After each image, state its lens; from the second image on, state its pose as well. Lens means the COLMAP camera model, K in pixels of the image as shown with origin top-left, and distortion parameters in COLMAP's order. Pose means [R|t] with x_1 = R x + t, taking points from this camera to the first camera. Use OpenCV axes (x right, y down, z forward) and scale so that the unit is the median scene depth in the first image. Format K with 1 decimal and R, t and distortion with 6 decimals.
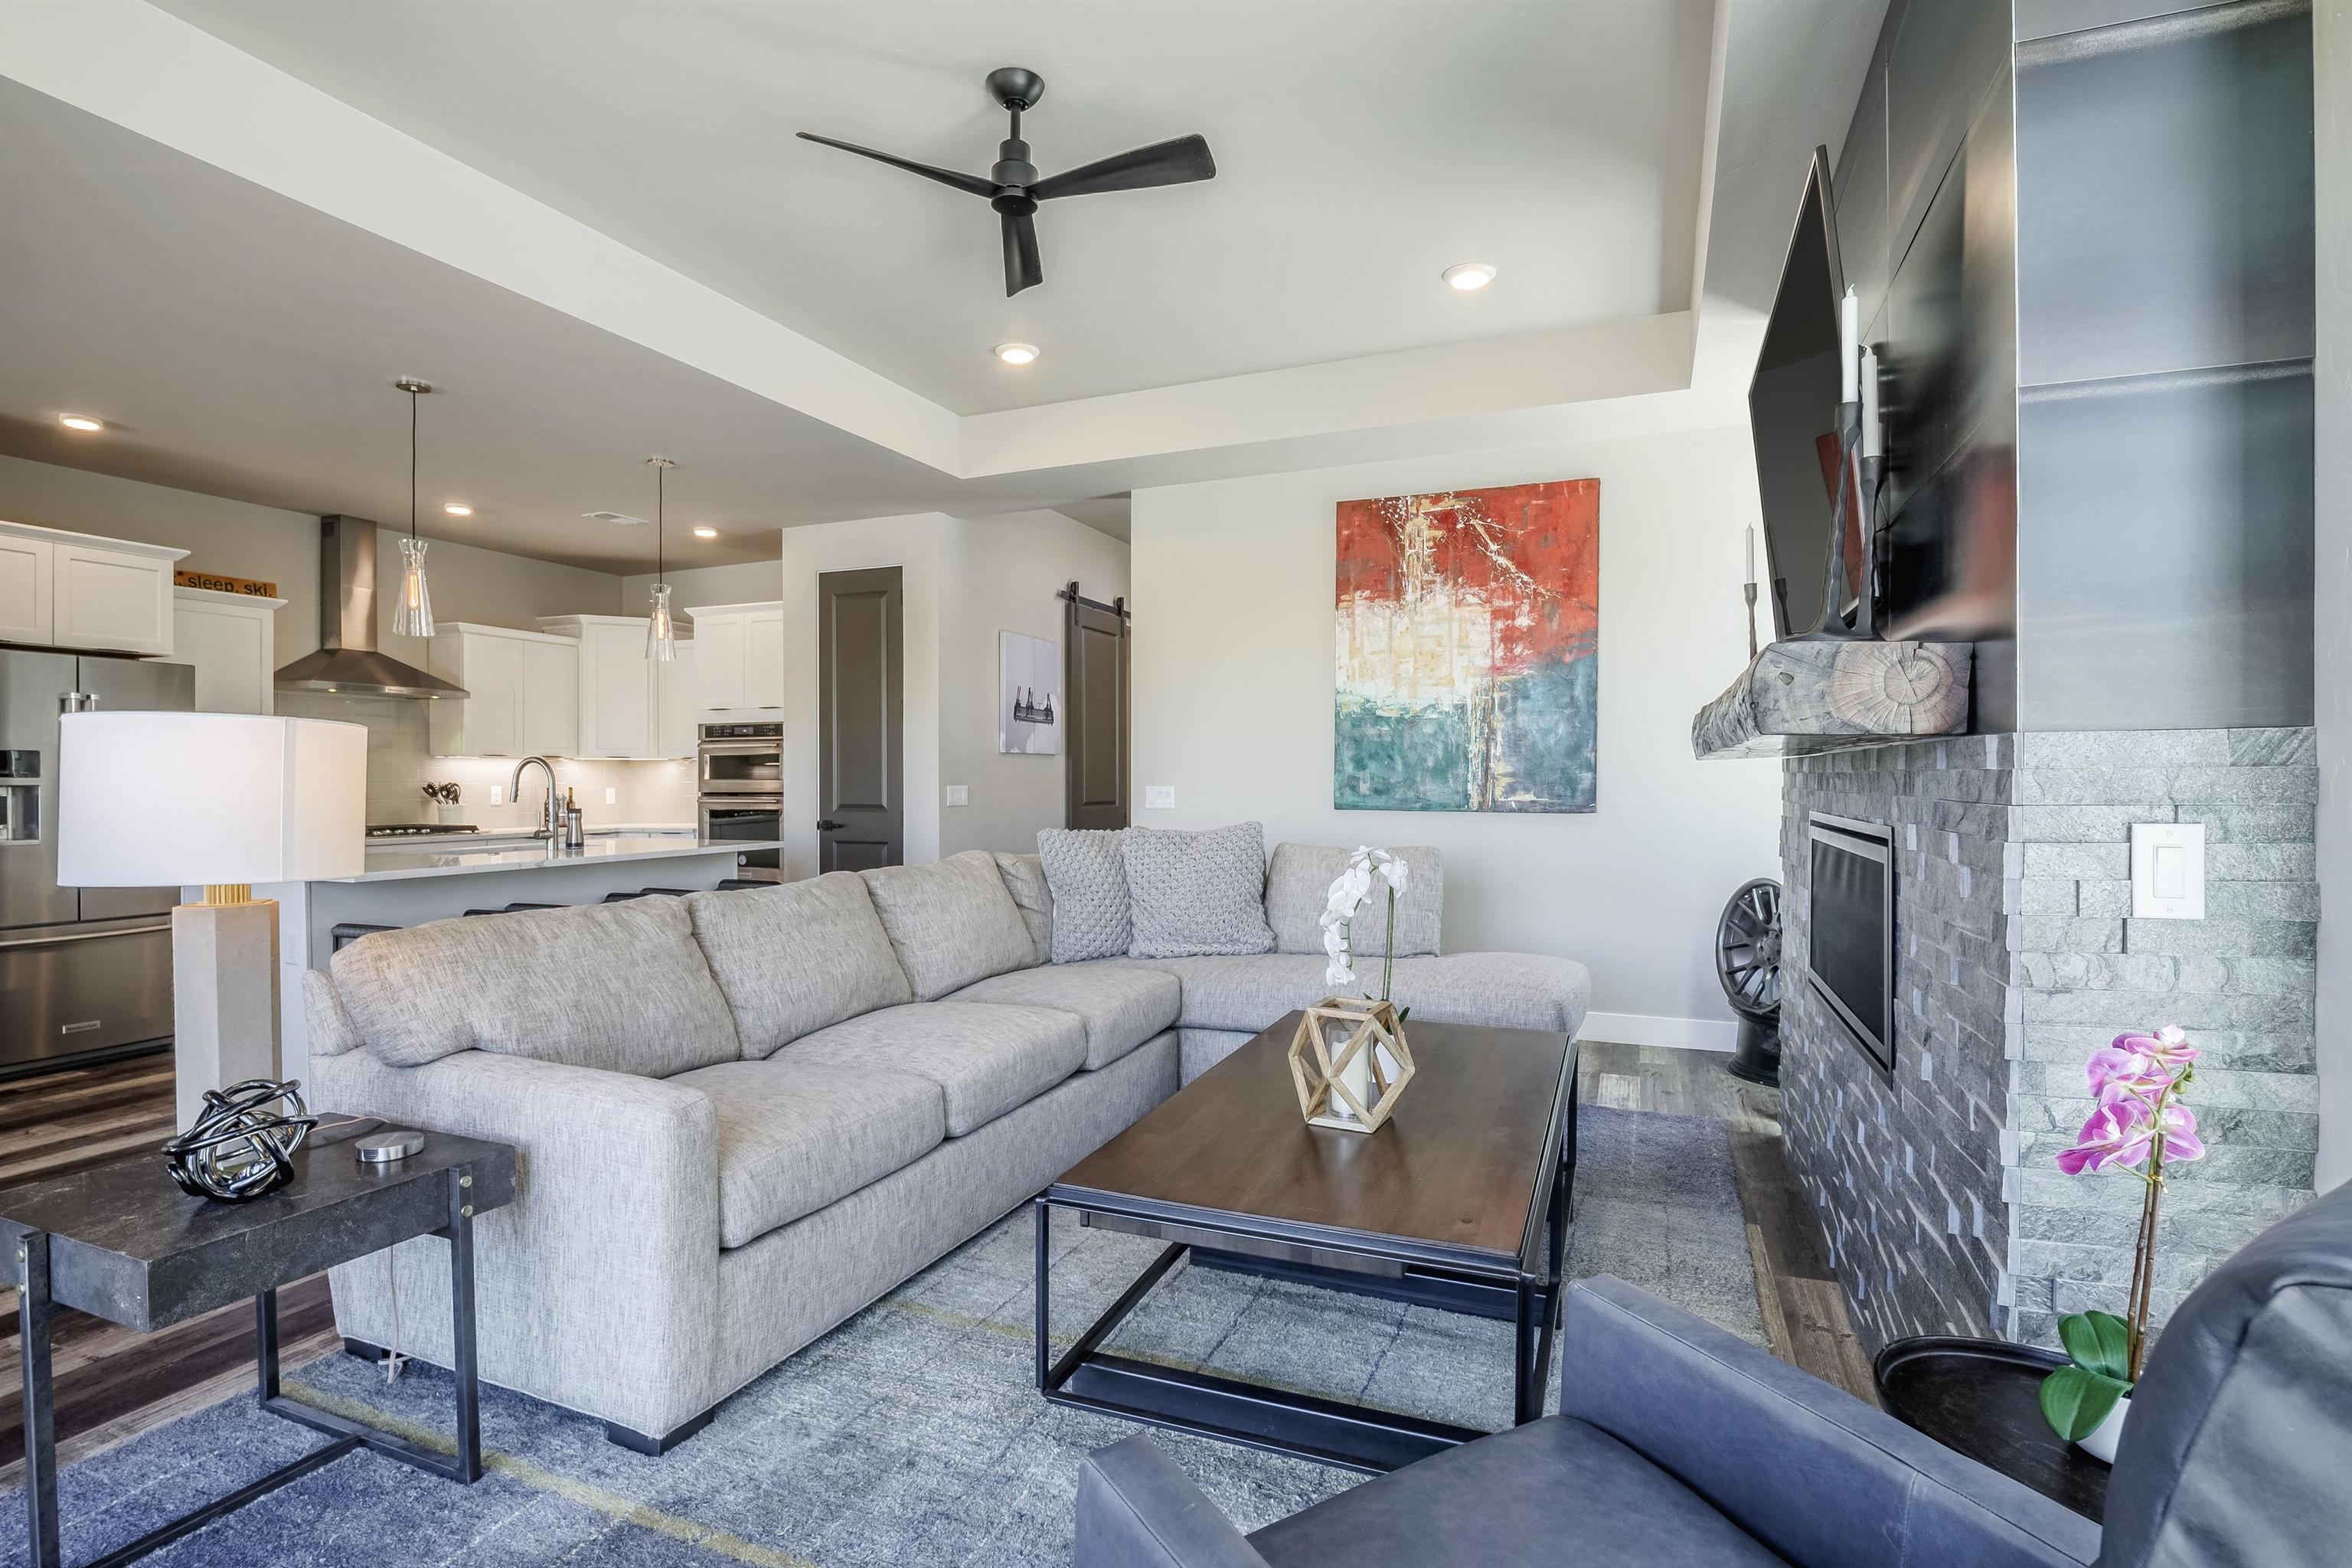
lens RADIAL K [[1131.1, 0, 1167.4], [0, 1131.1, 768.9], [0, 0, 1]] dist [-0.012857, -0.000345]
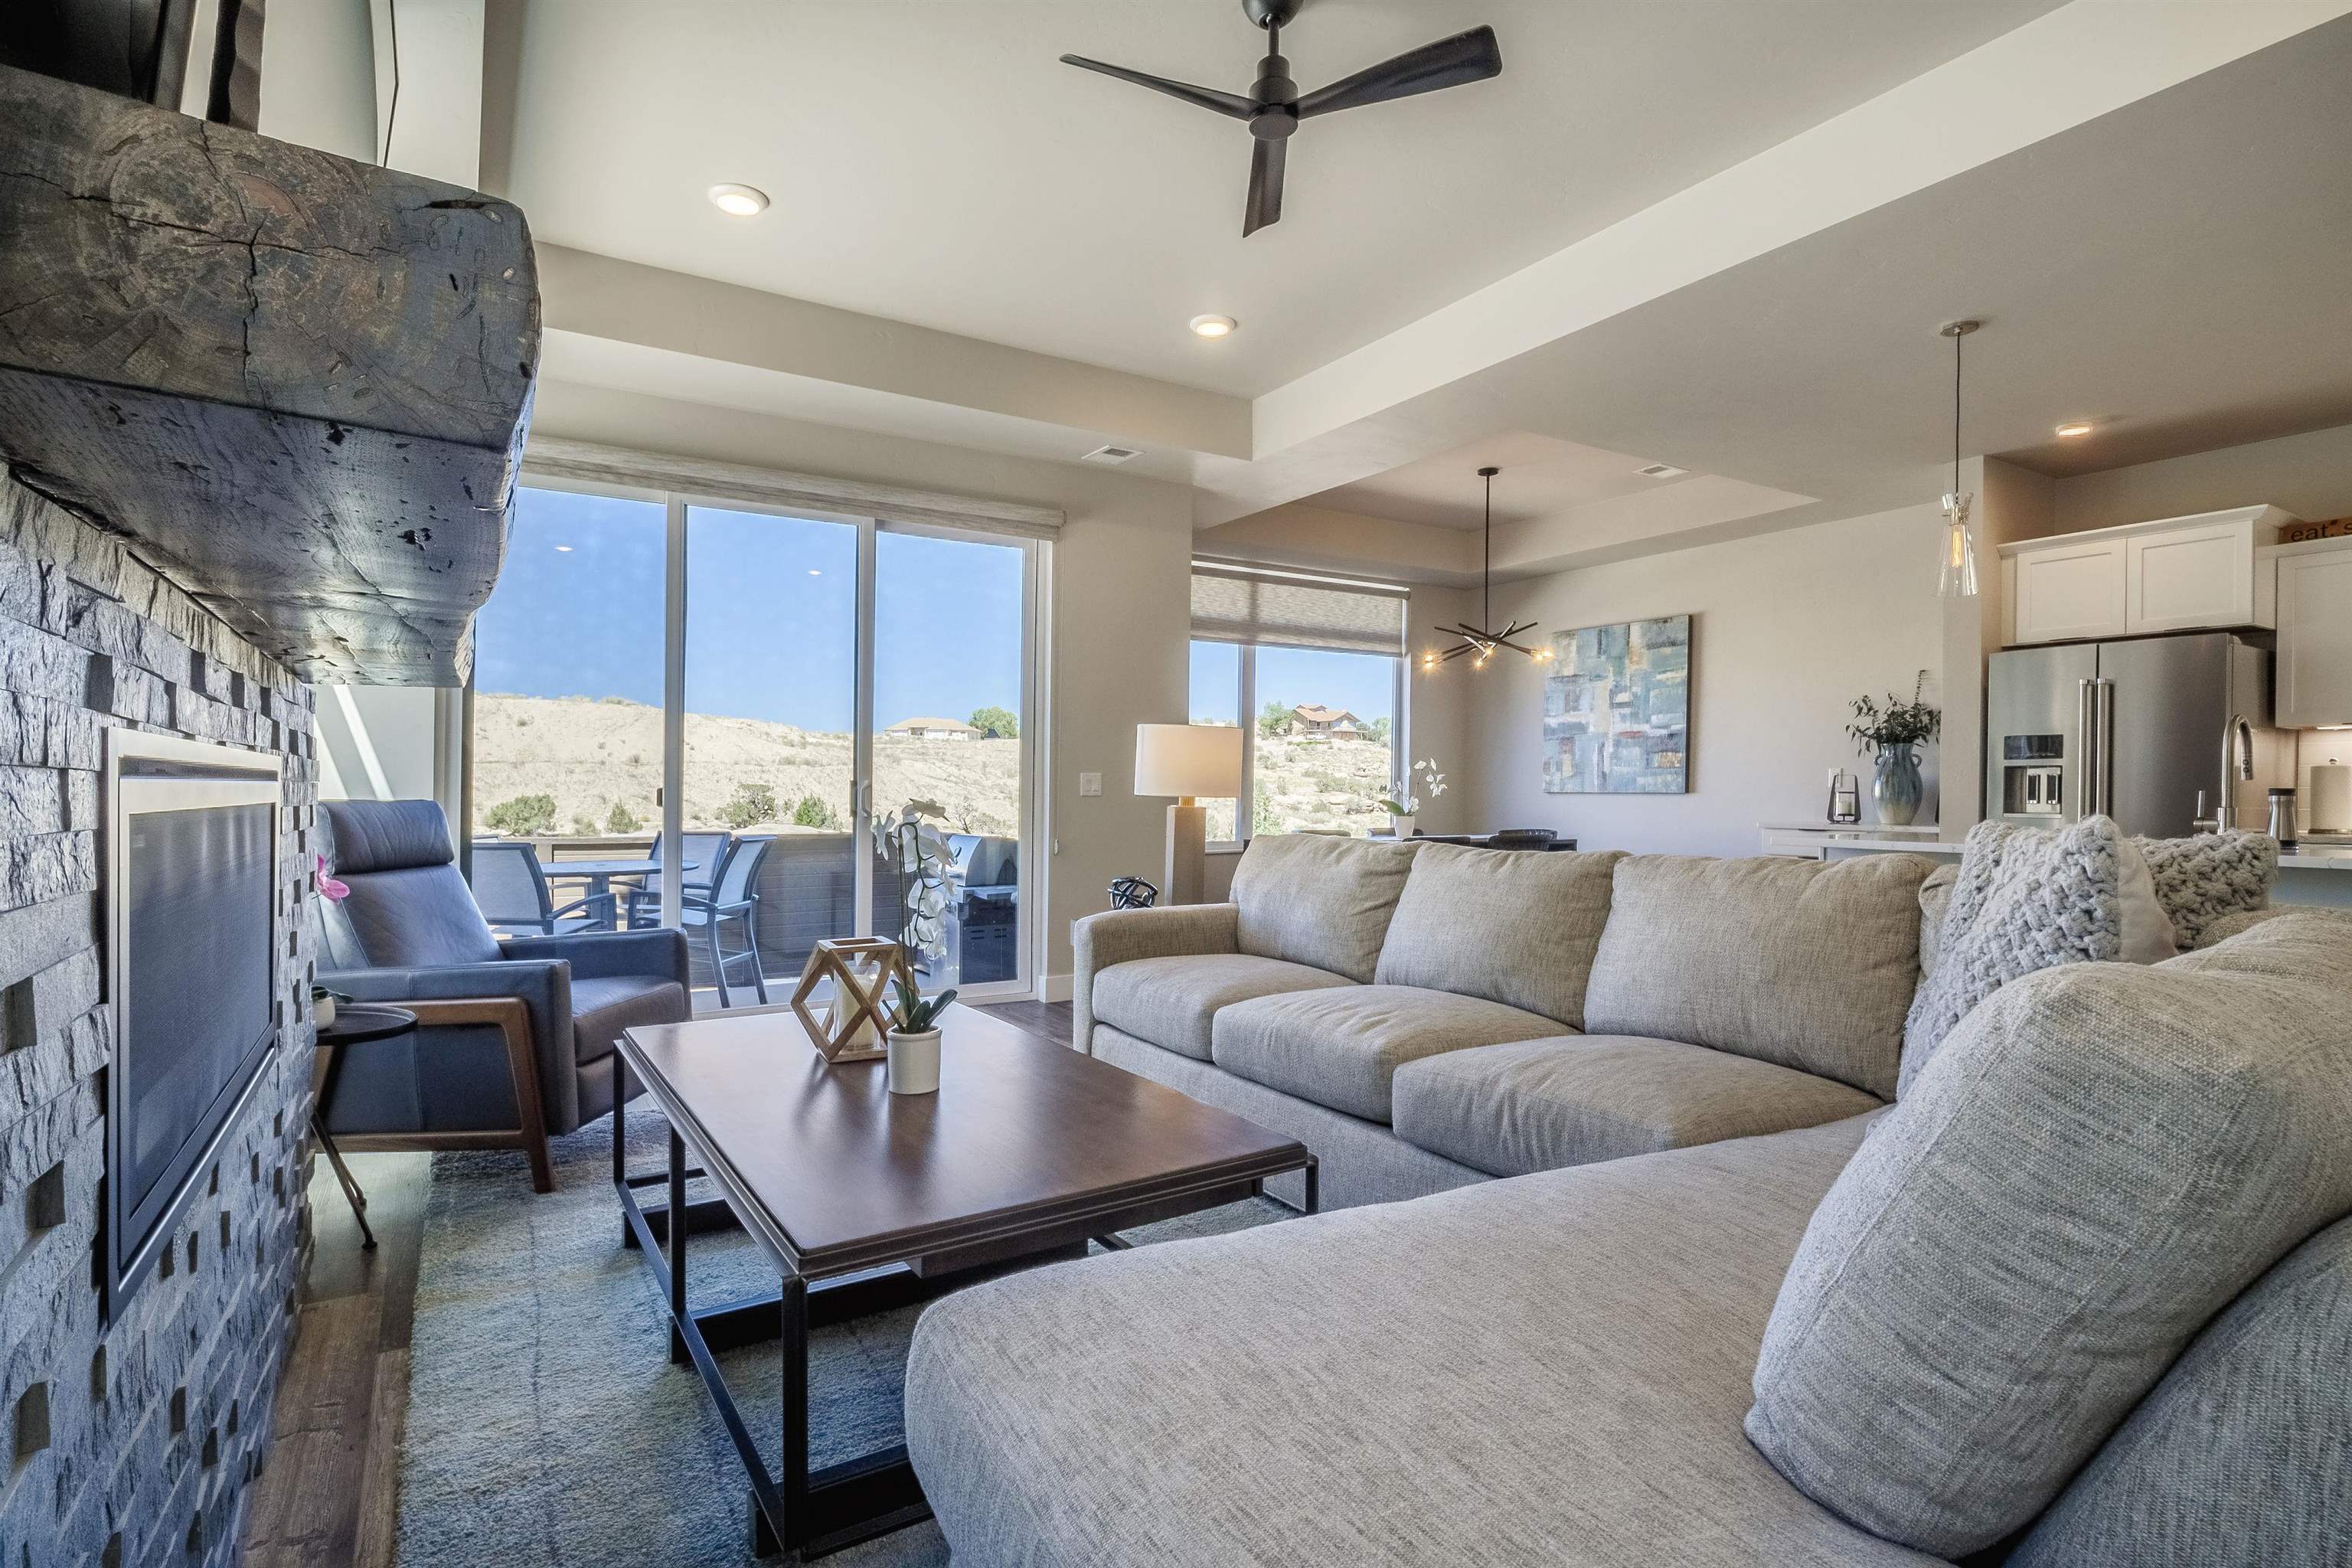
lens RADIAL K [[1151.9, 0, 1171.3], [0, 1151.9, 812.8], [0, 0, 1]] dist [-0.014363, -0.002184]
pose [[-0.572480, 0.018533, -0.819709, 0.383504], [0.009870, 0.999828, 0.015713, 0.030357], [0.819859, 0.000905, -0.572564, 0.821844]]
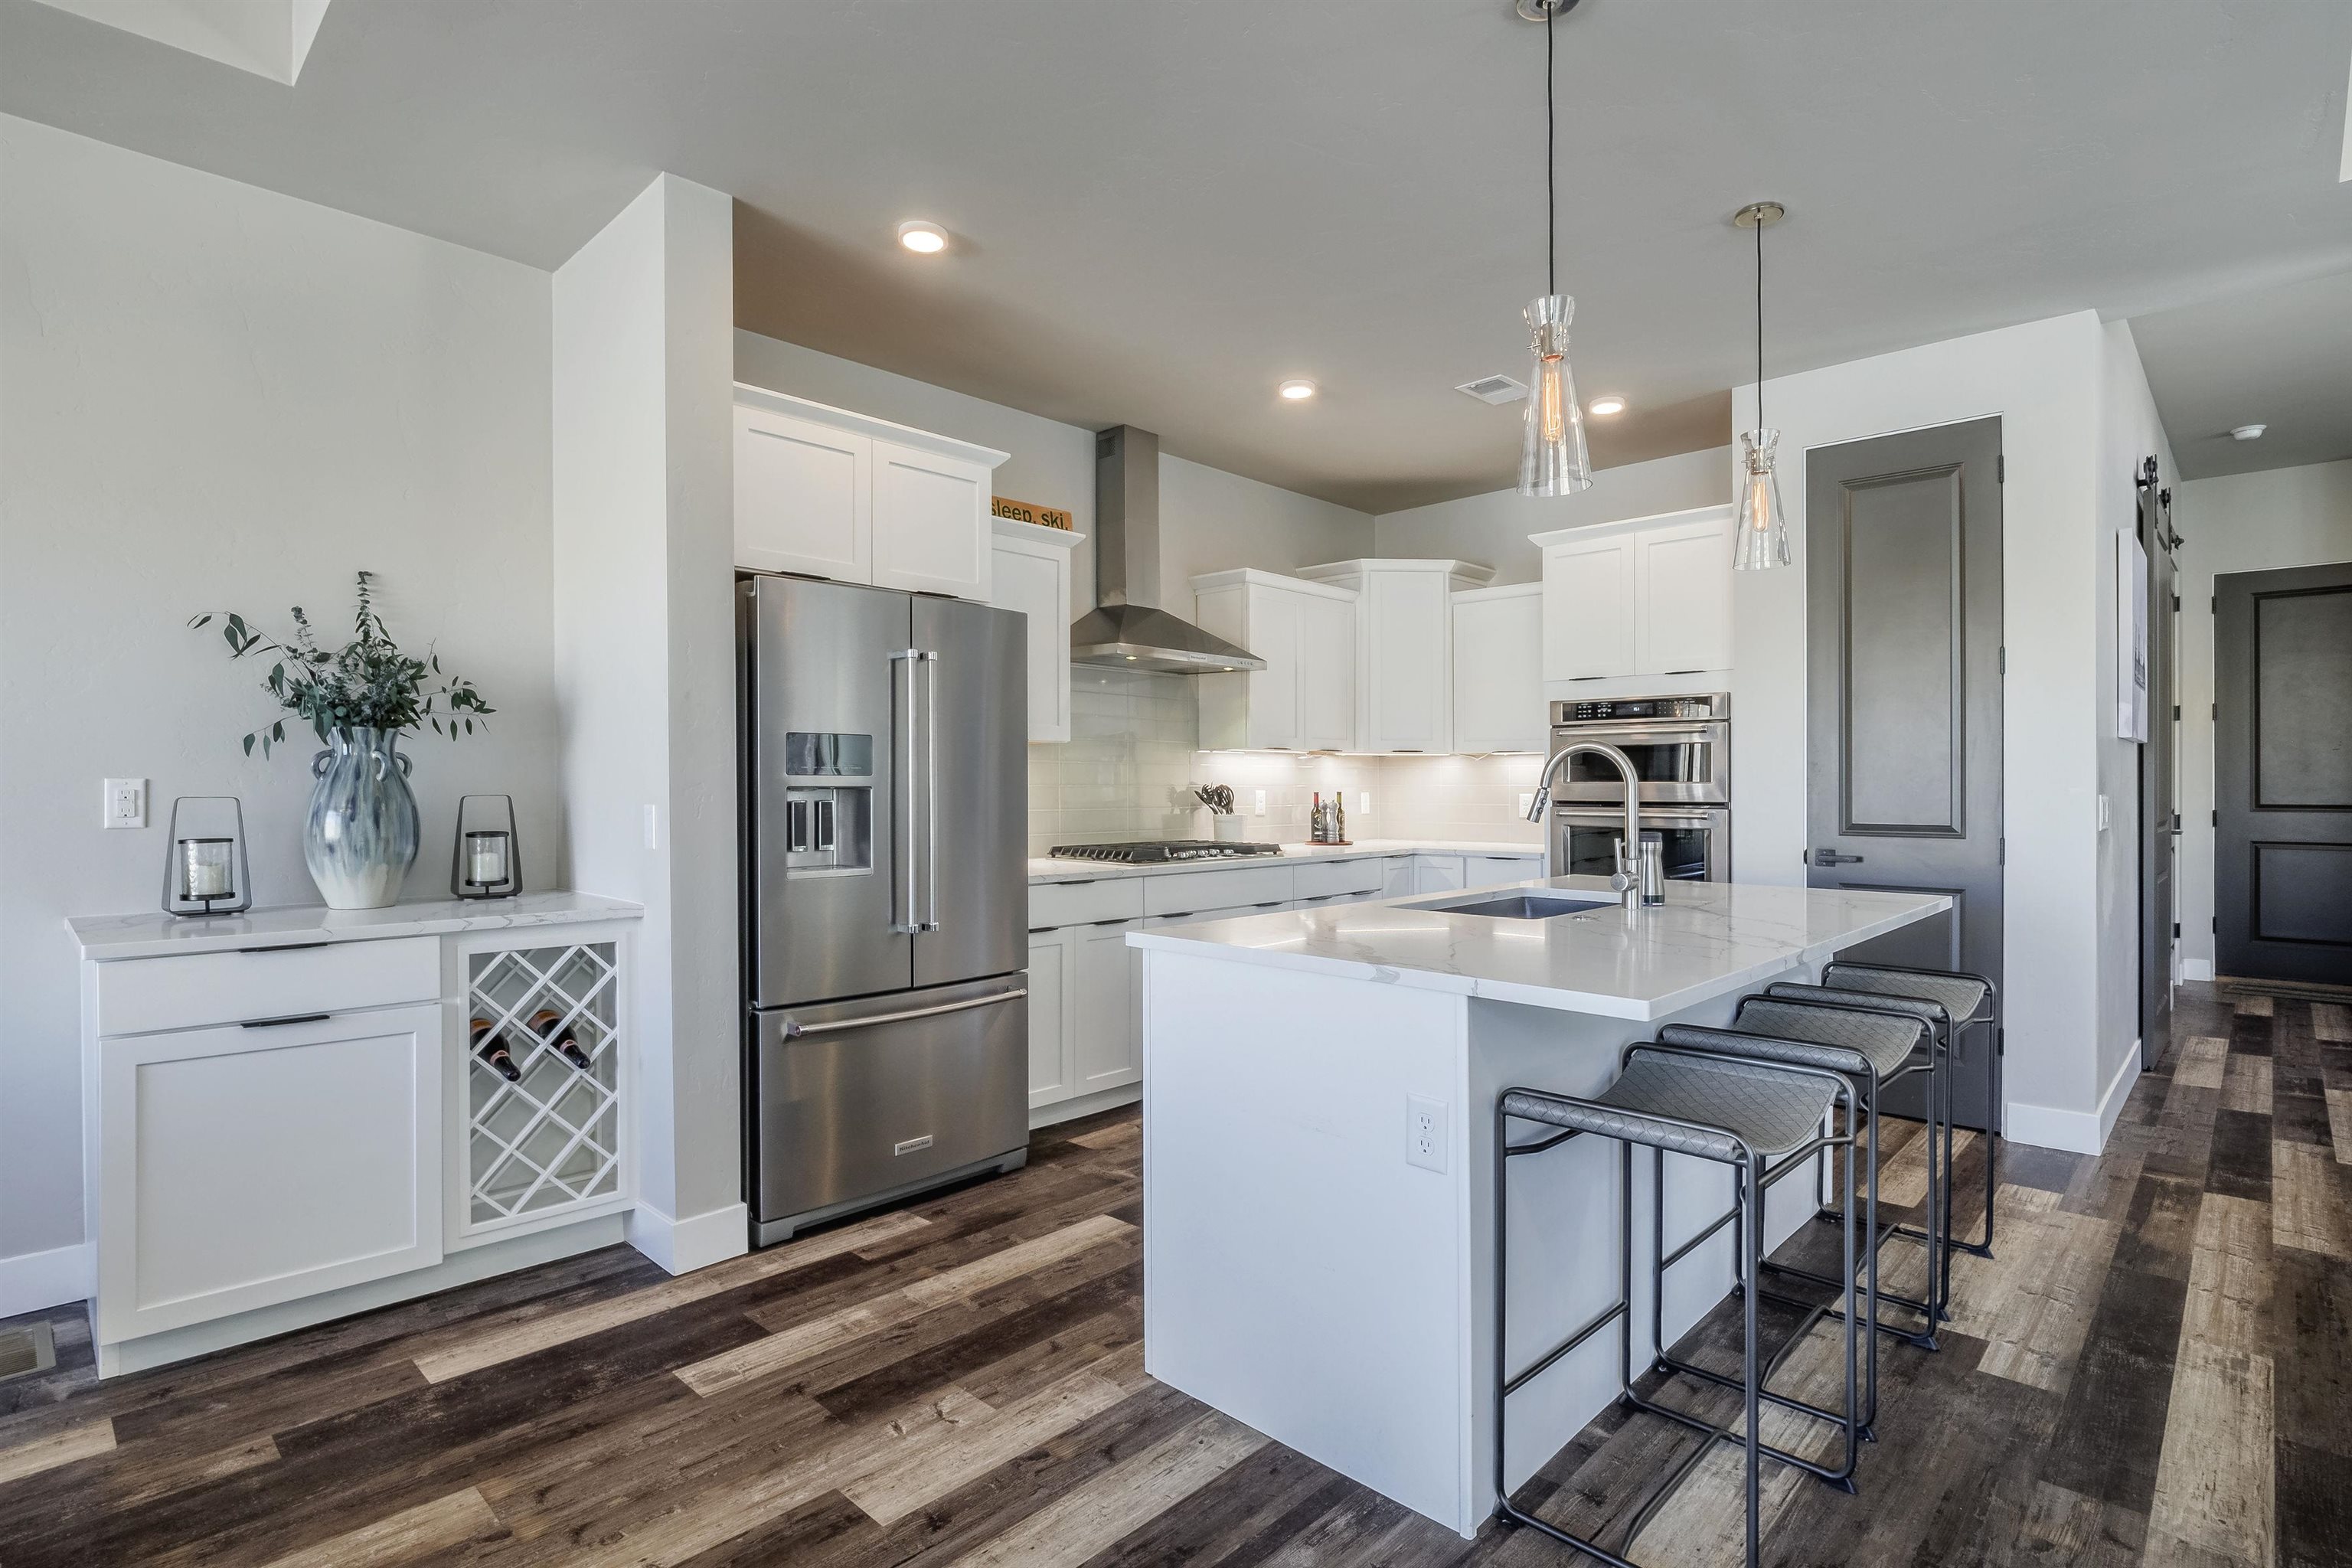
lens RADIAL K [[1138.6, 0, 1186.8], [0, 1138.6, 782.3], [0, 0, 1]] dist [-0.012294, -0.000486]
pose [[0.932044, 0.002772, -0.362334, -0.525204], [0.000323, 0.999964, 0.008480, 0.005157], [0.362344, -0.008021, 0.932010, 0.385584]]
